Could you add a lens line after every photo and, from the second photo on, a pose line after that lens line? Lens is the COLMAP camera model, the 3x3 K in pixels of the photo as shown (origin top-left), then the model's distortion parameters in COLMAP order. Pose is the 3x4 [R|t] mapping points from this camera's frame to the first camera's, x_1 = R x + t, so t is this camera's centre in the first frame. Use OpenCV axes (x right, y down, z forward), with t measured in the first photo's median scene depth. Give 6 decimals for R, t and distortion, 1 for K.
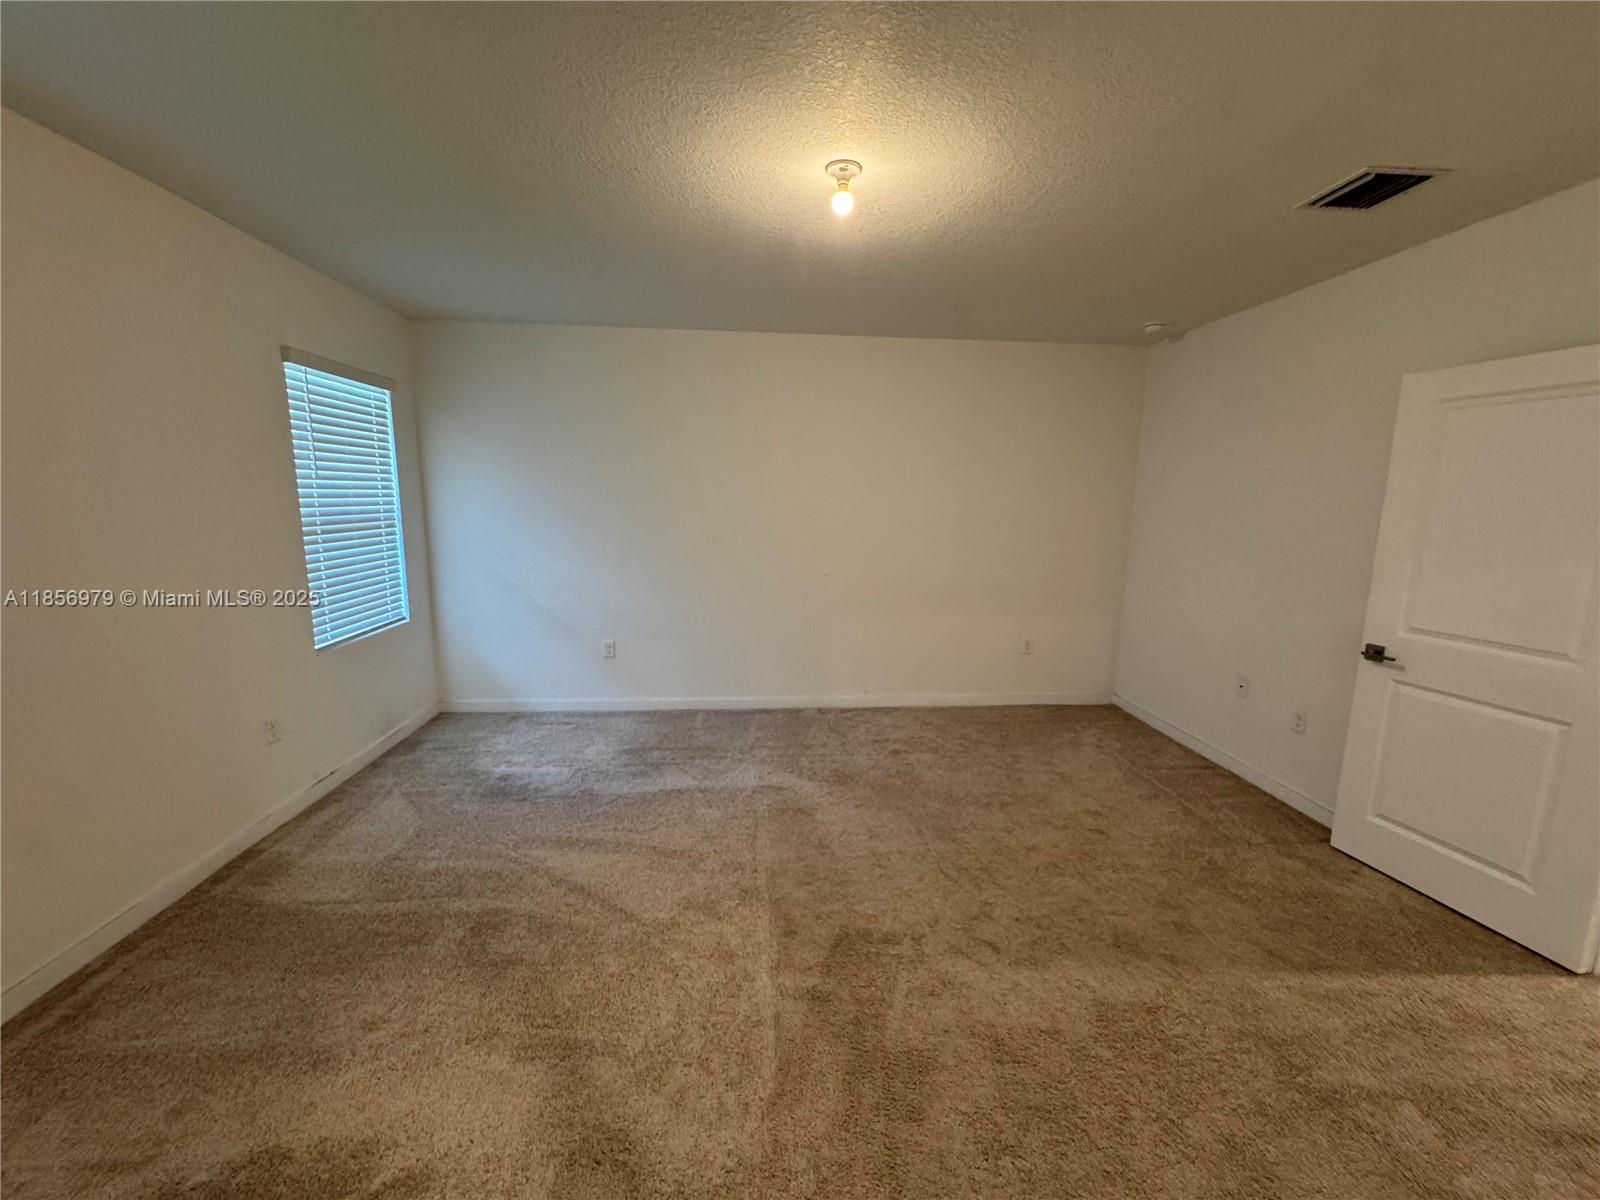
lens RADIAL K [[638.0, 0, 800.8], [0, 638.0, 595.9], [0, 0, 1]] dist [-0.006101, 0.000482]
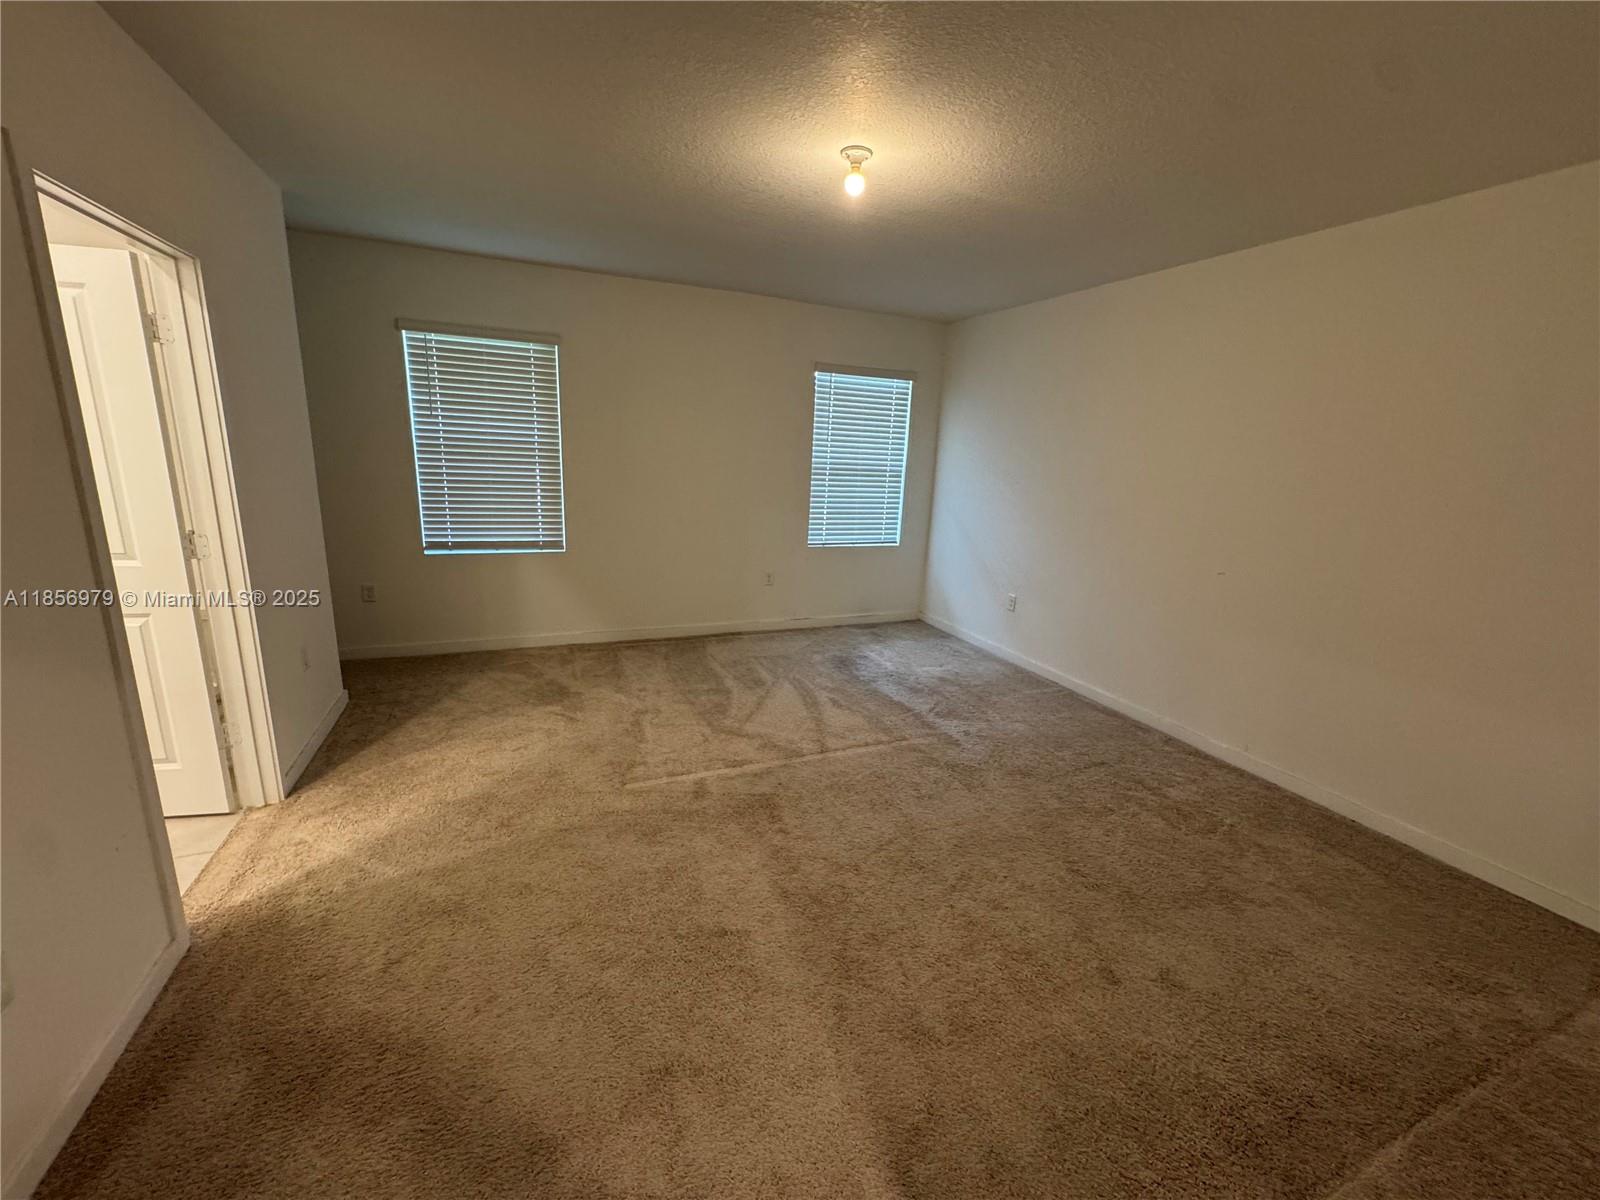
lens RADIAL K [[638.0, 0, 806.8], [0, 638.0, 601.2], [0, 0, 1]] dist [-0.006101, 0.000482]
pose [[0.329808, 0.223507, -0.917208, 0.742877], [-0.191620, 0.967194, 0.166785, -0.043417], [0.924396, 0.120749, 0.361817, 0.361253]]
